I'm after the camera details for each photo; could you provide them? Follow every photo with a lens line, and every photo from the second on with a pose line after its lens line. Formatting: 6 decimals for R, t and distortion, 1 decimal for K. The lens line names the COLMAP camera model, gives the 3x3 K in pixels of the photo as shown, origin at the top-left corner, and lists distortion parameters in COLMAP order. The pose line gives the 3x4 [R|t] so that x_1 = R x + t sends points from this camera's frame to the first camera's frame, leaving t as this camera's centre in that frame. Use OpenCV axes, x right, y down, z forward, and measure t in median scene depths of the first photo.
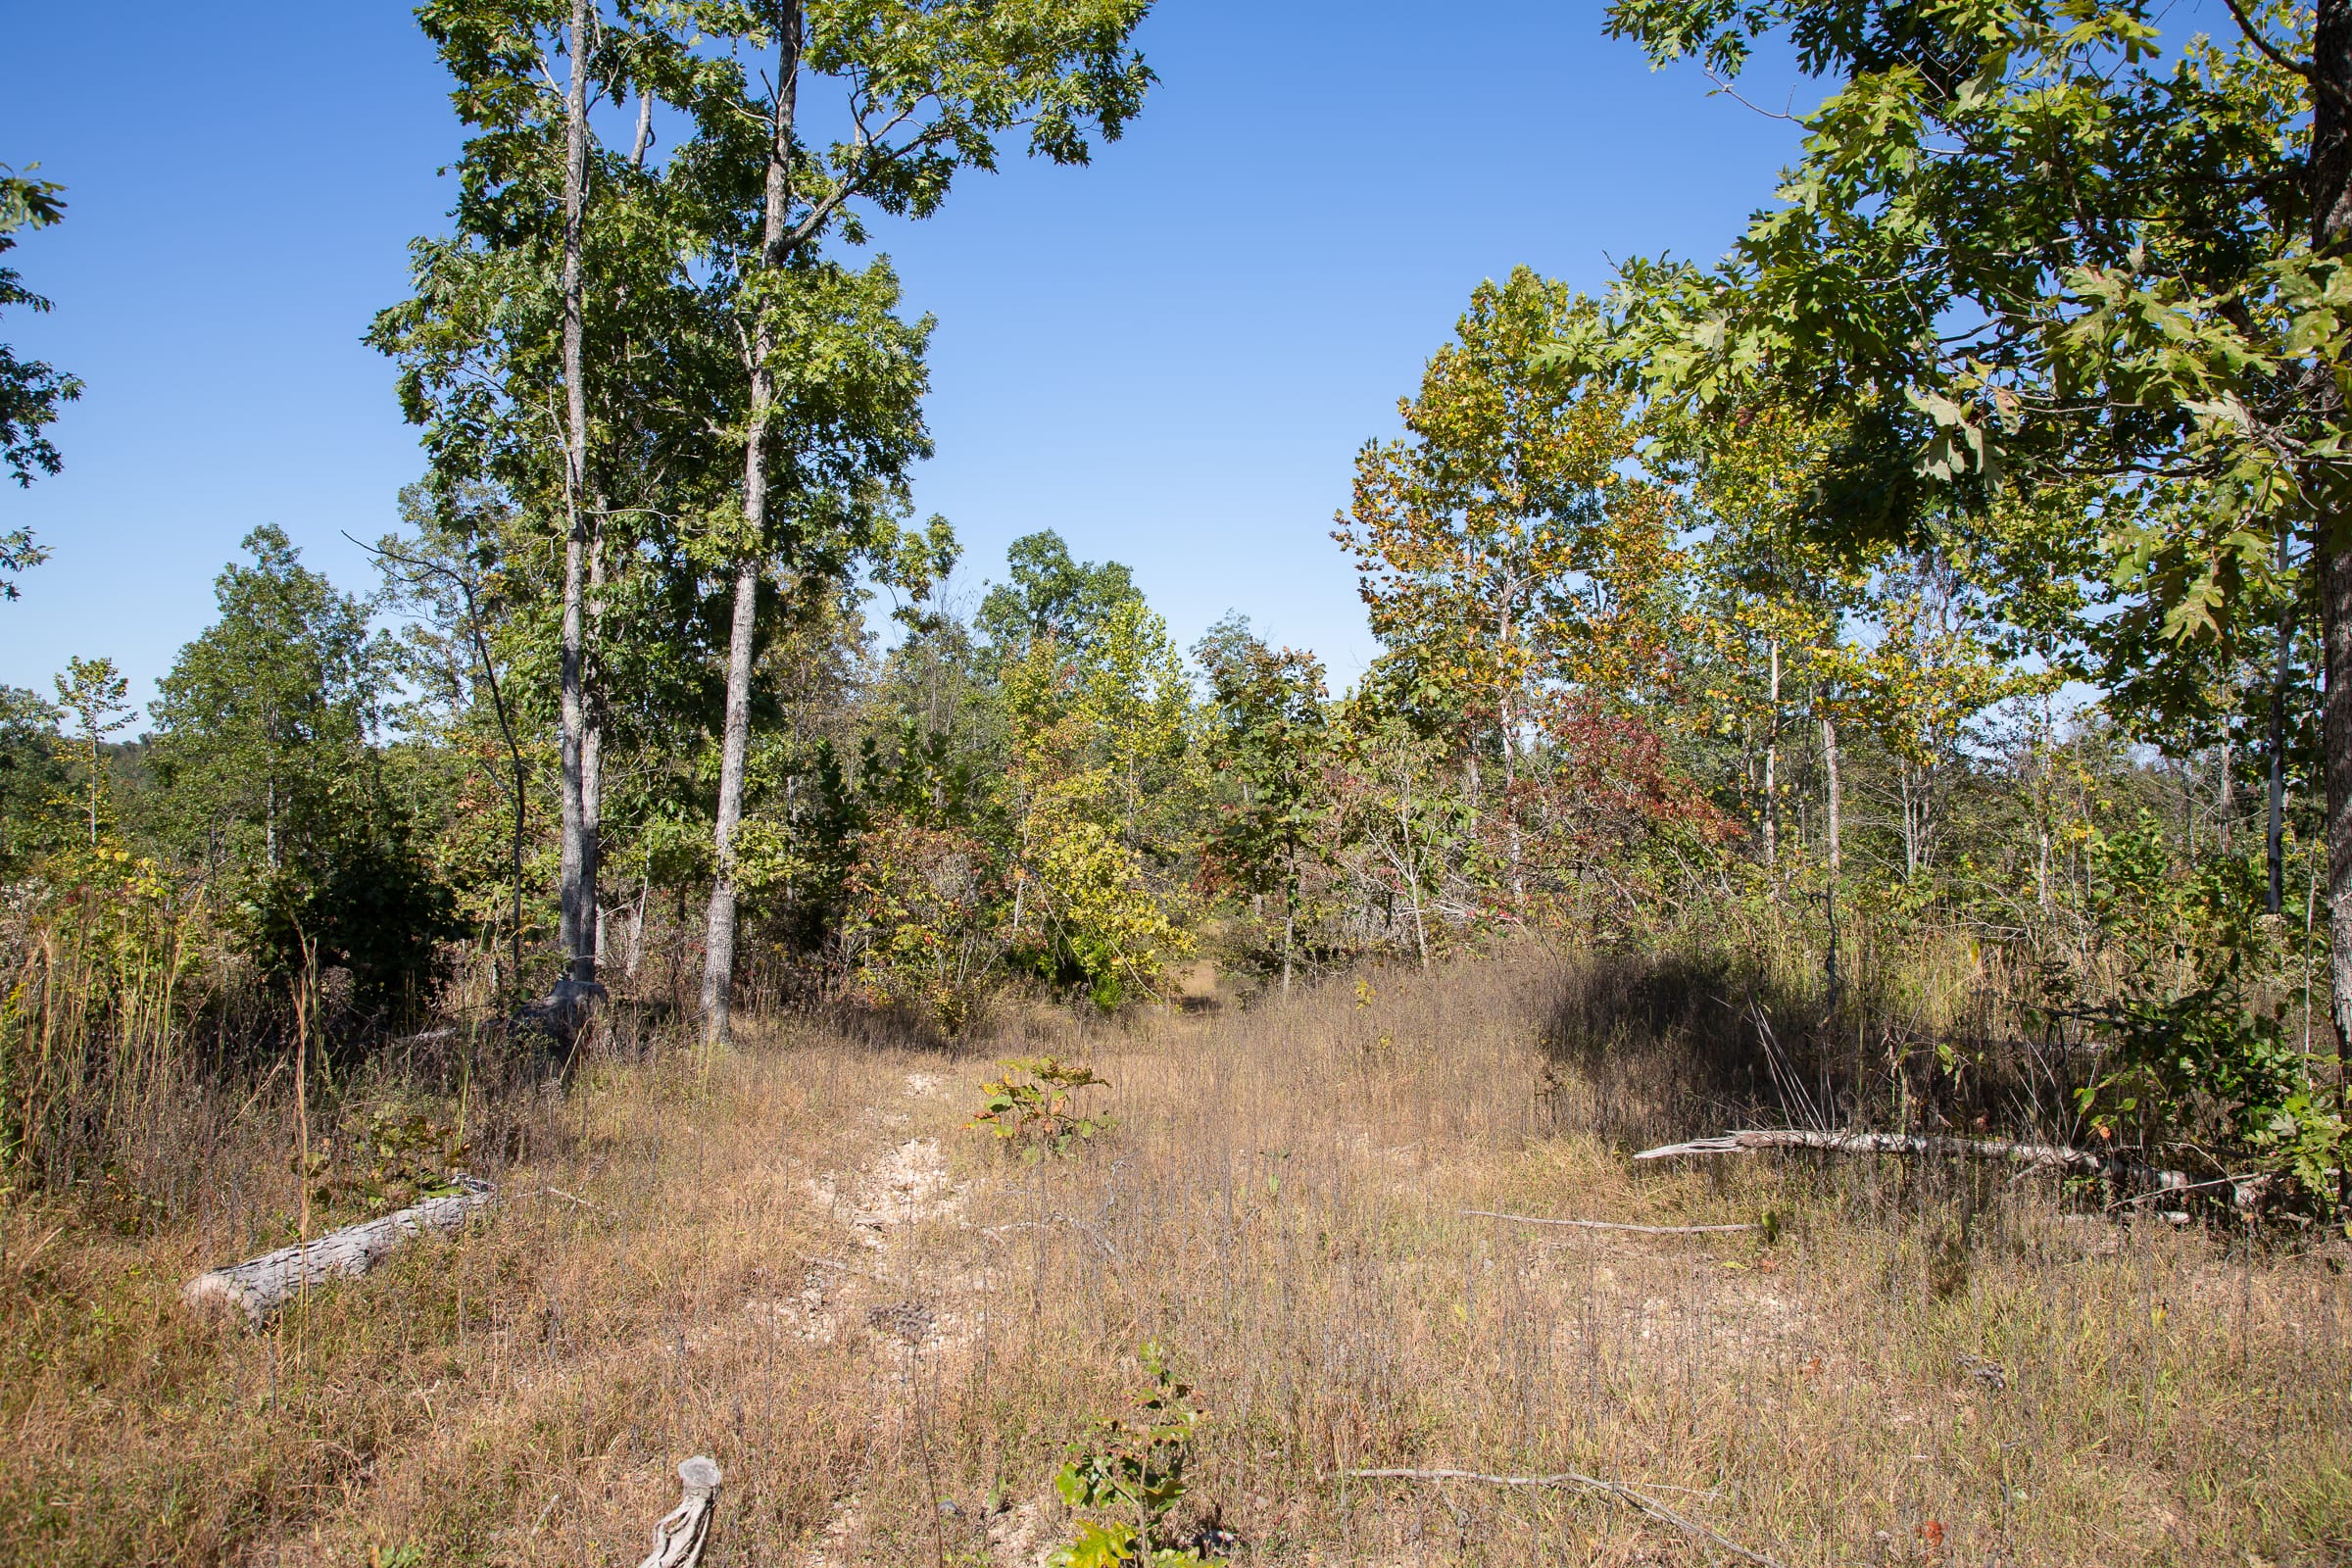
lens RADIAL K [[1893.3, 0, 1182.1], [0, 1893.3, 780.8], [0, 0, 1]] dist [-0.043853, 0.011753]
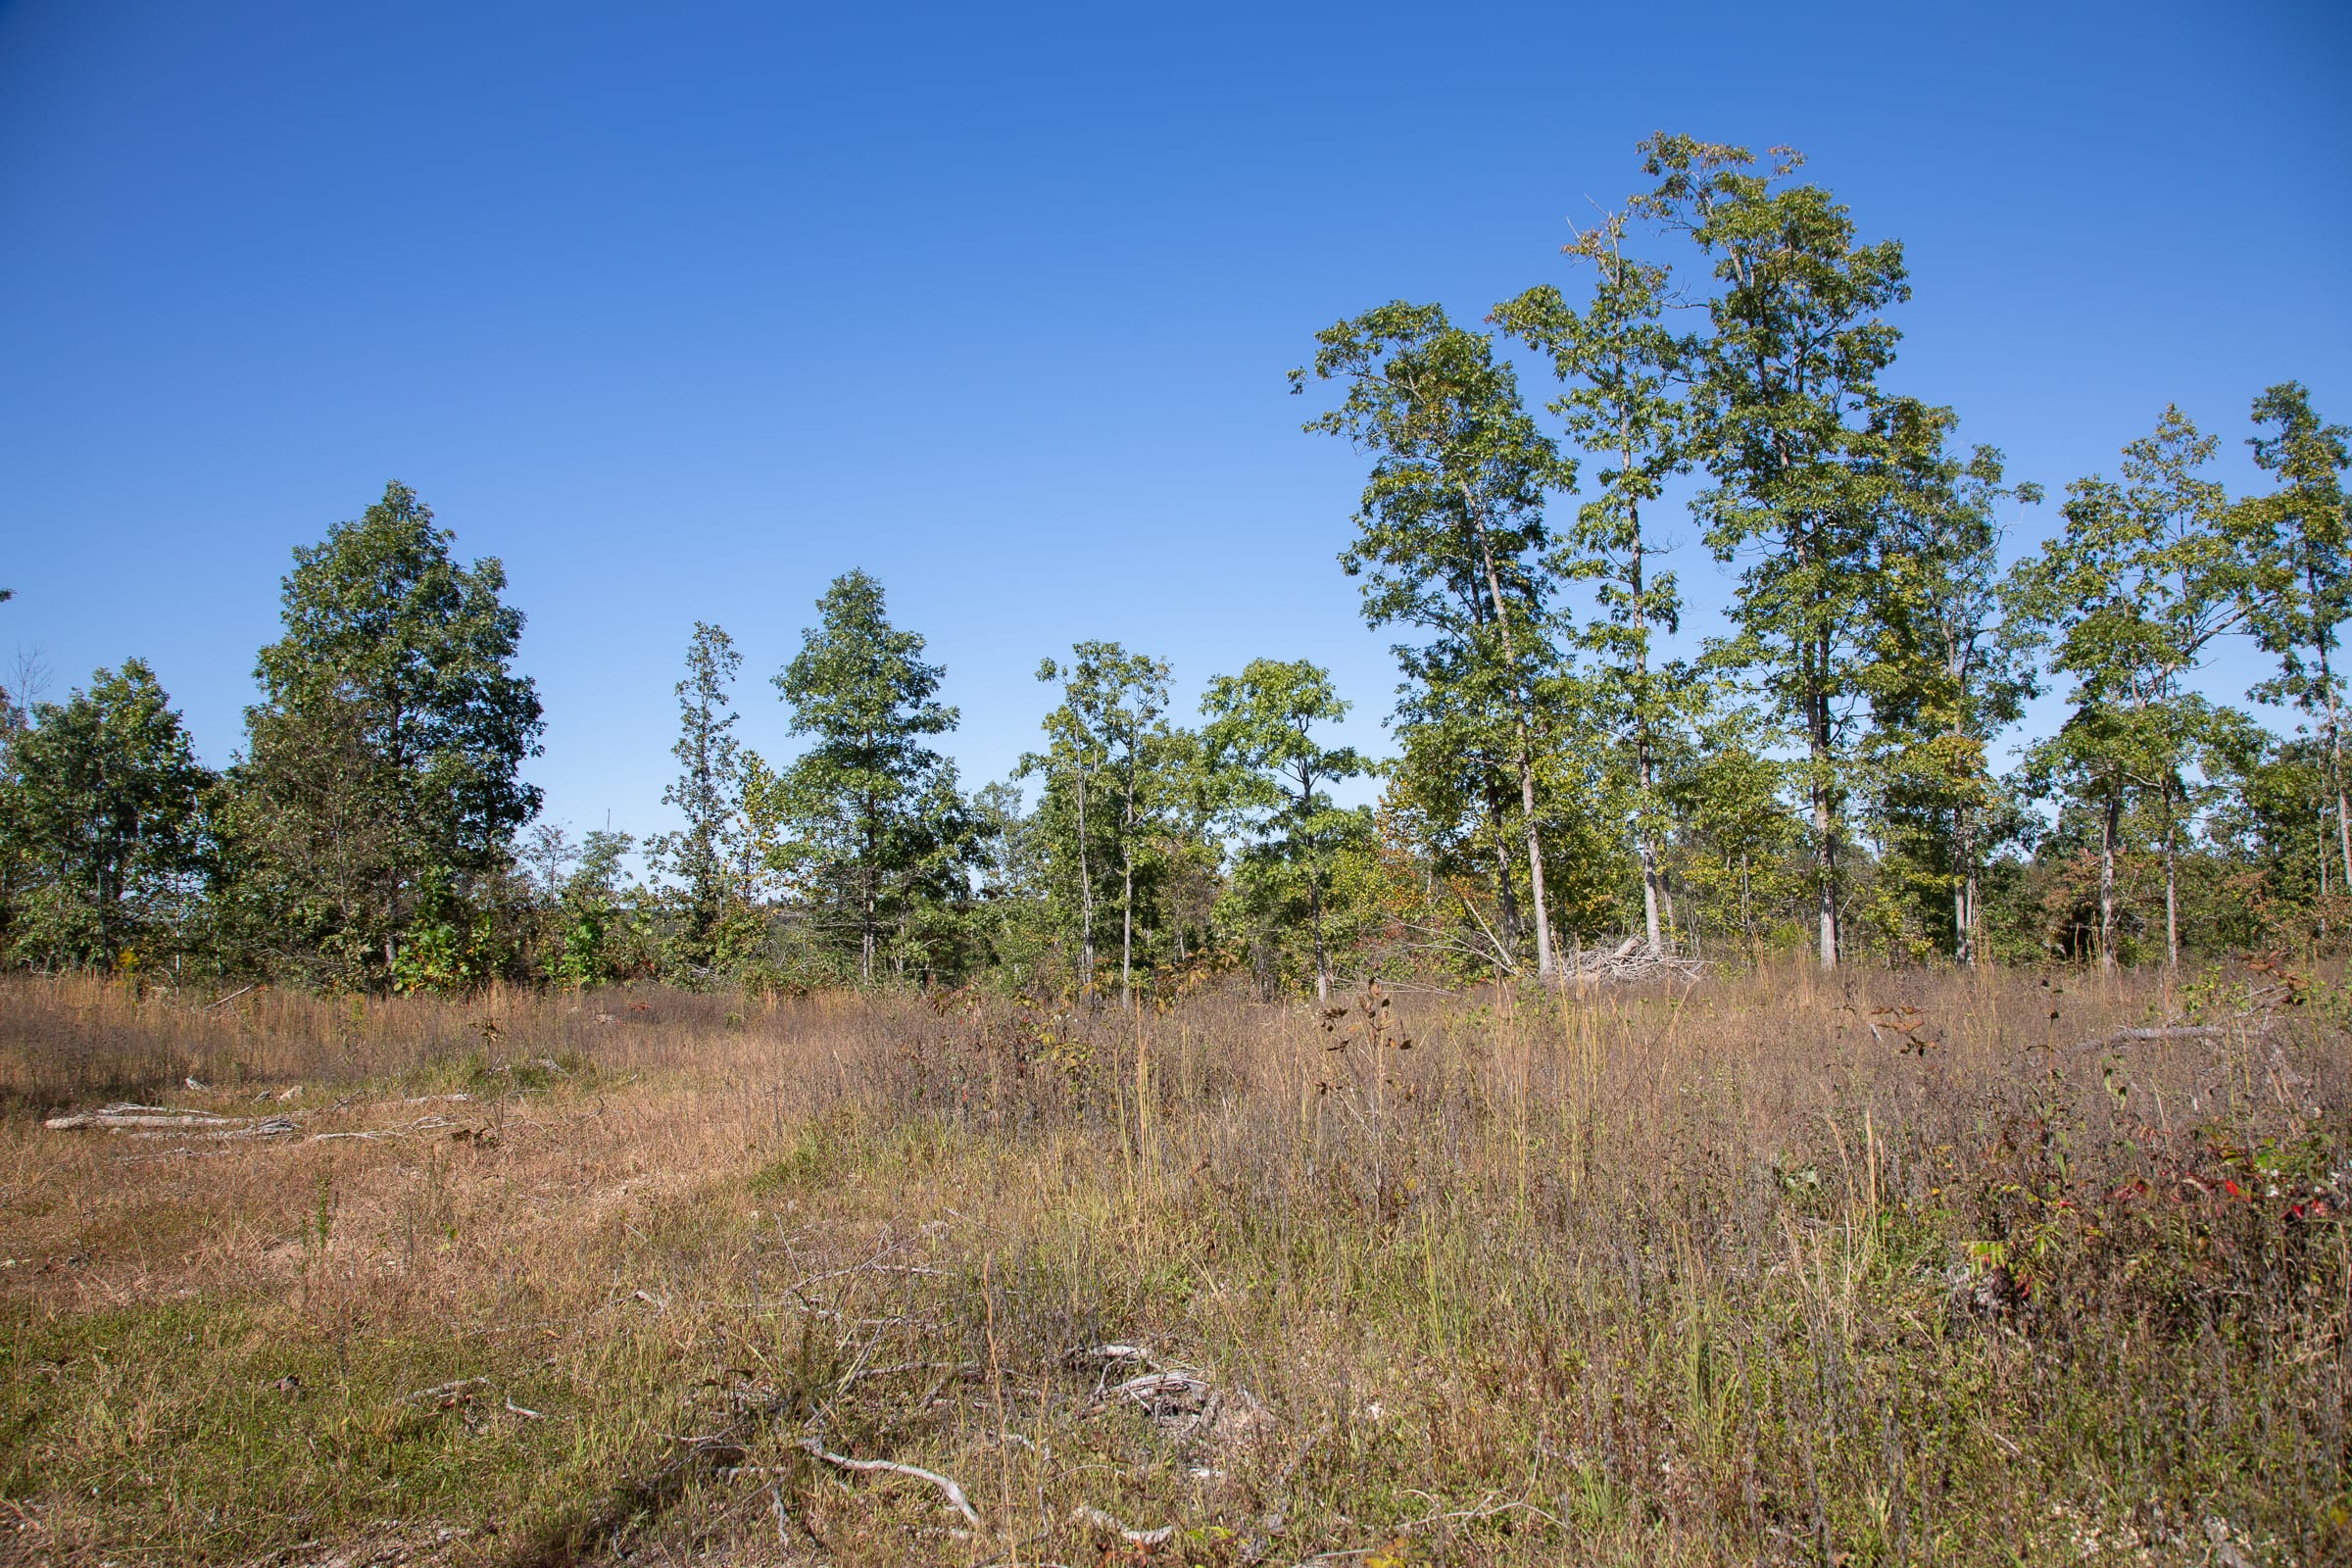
lens RADIAL K [[1893.3, 0, 1173.6], [0, 1893.3, 787.4], [0, 0, 1]] dist [-0.043853, 0.011753]
pose [[0.968543, -0.069869, -0.238836, 0.803515], [0.055930, 0.996339, -0.064659, -0.100452], [0.242479, 0.049267, 0.968905, -2.751566]]
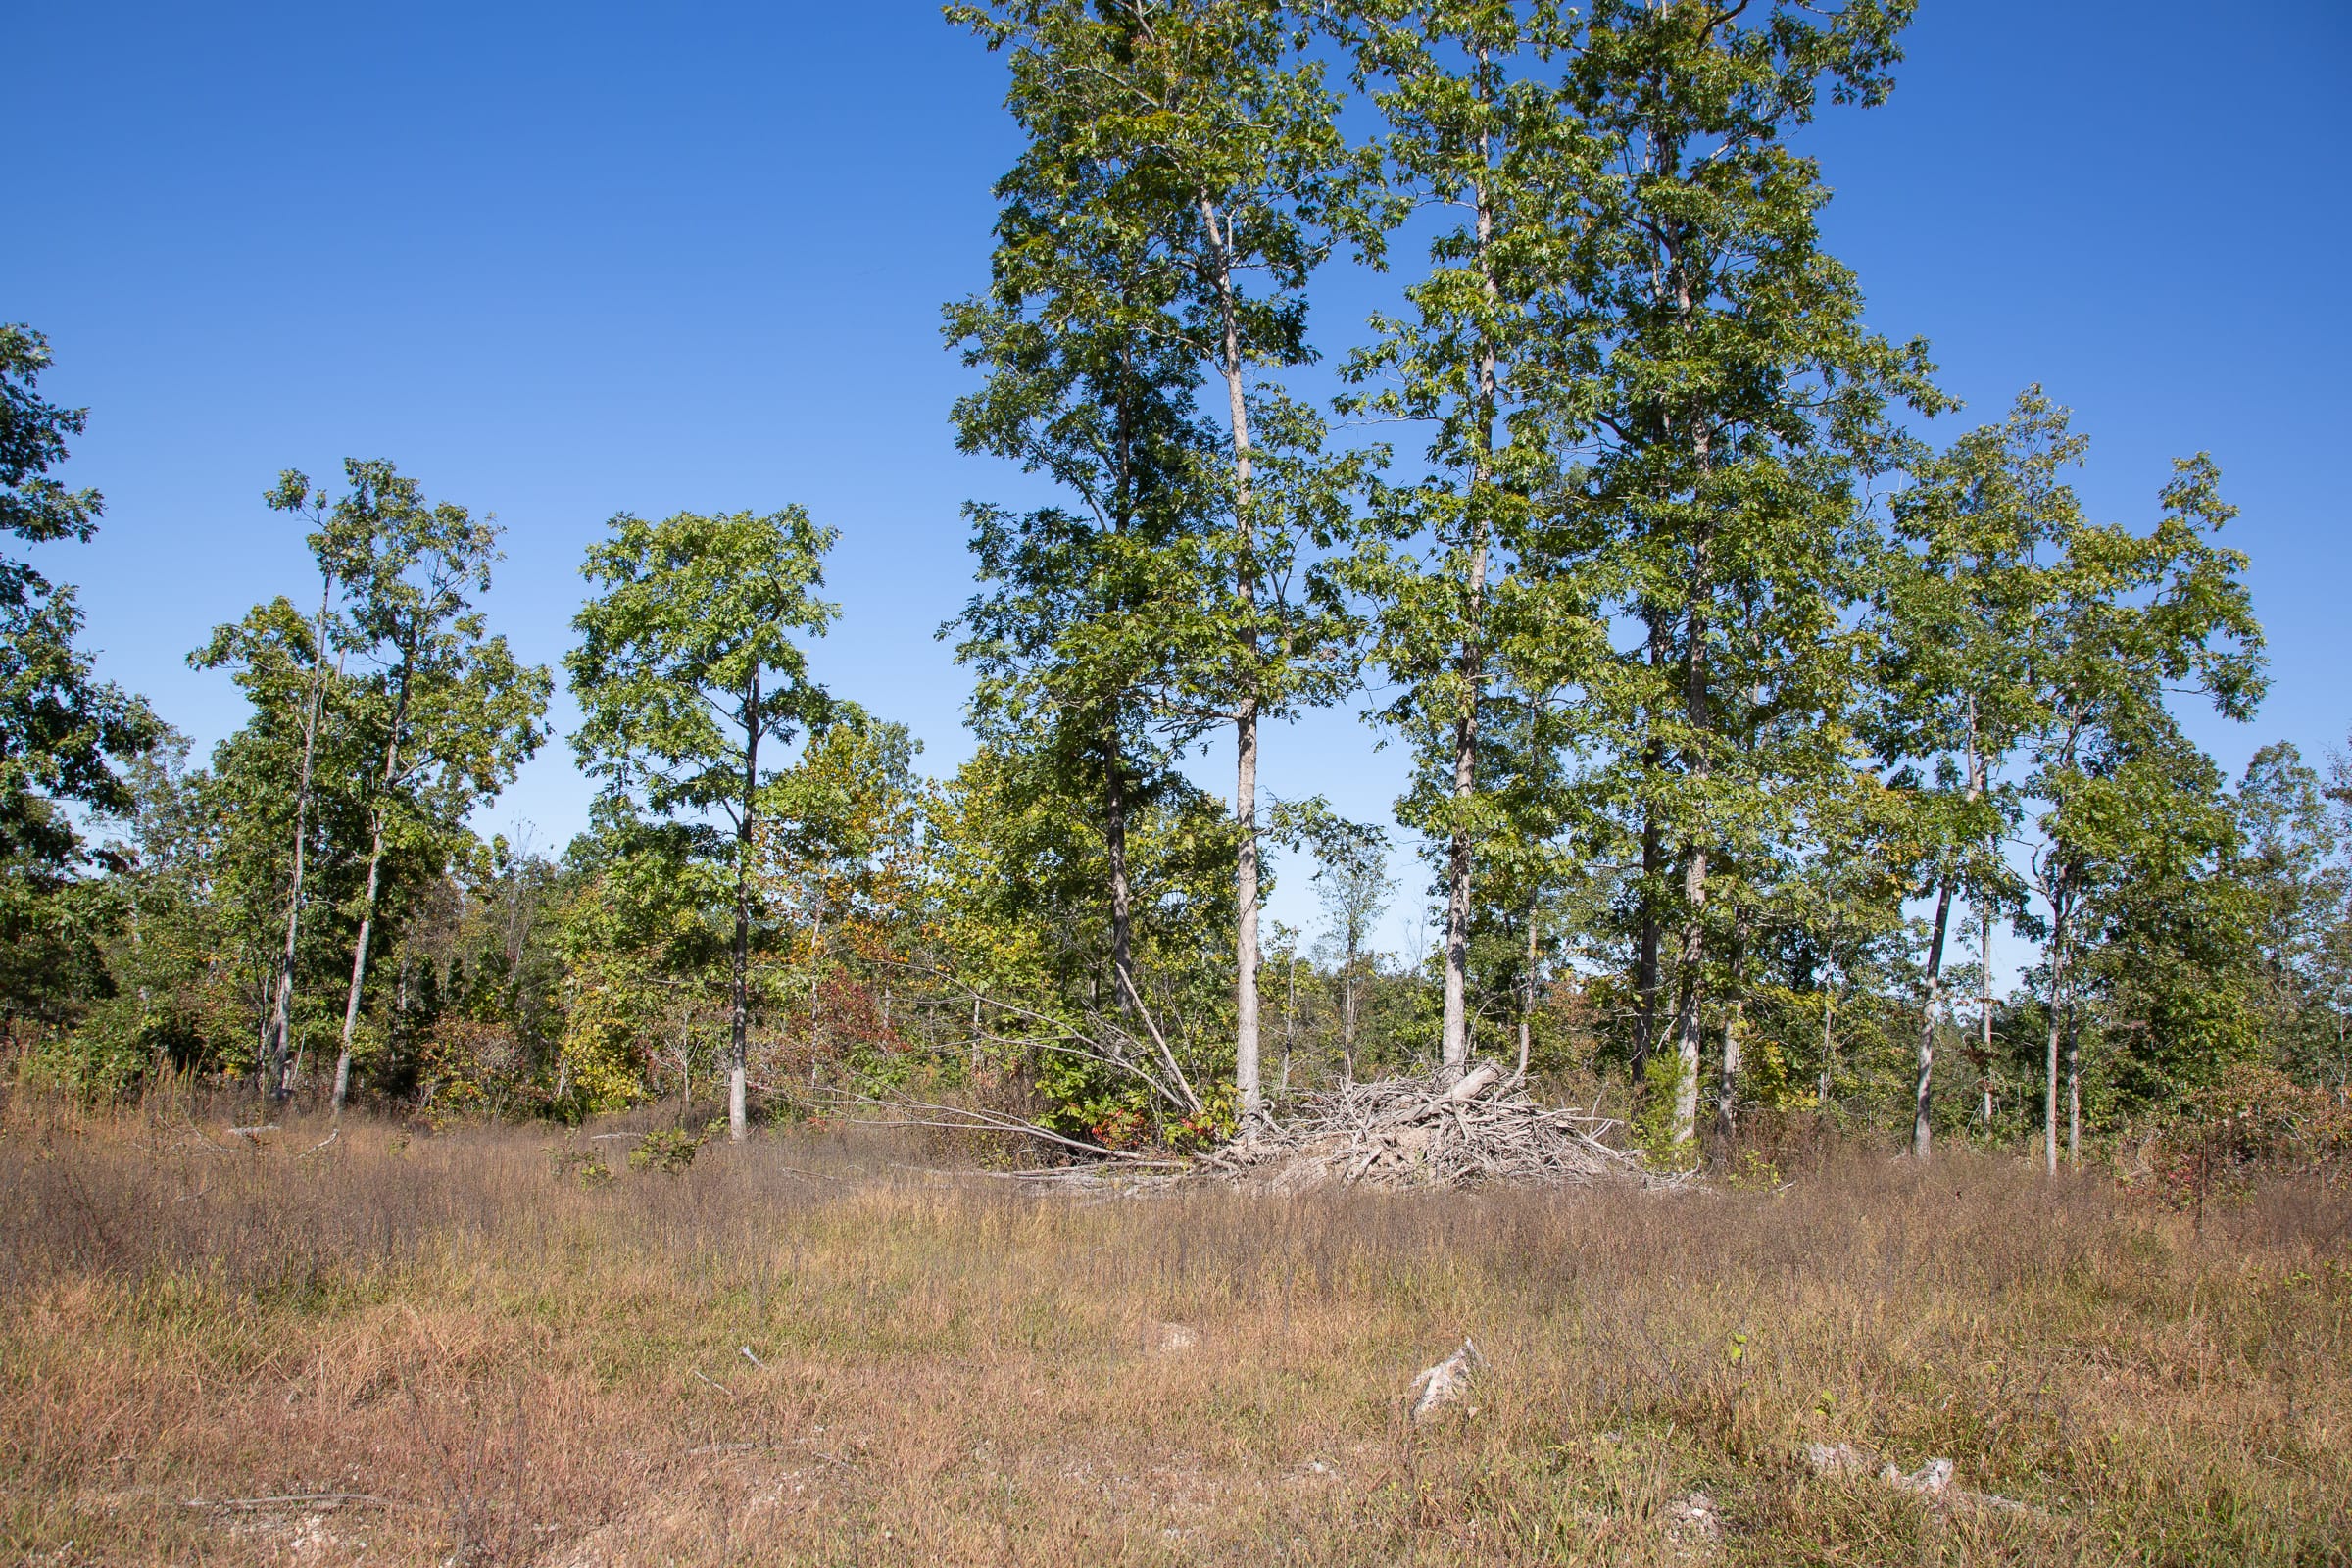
lens RADIAL K [[1893.3, 0, 1169.9], [0, 1893.3, 768.3], [0, 0, 1]] dist [-0.043853, 0.011753]
pose [[0.984860, 0.059653, 0.162767, 0.353369], [-0.042171, 0.993167, -0.108820, -0.082895], [-0.168146, 0.100308, 0.980645, -1.443905]]
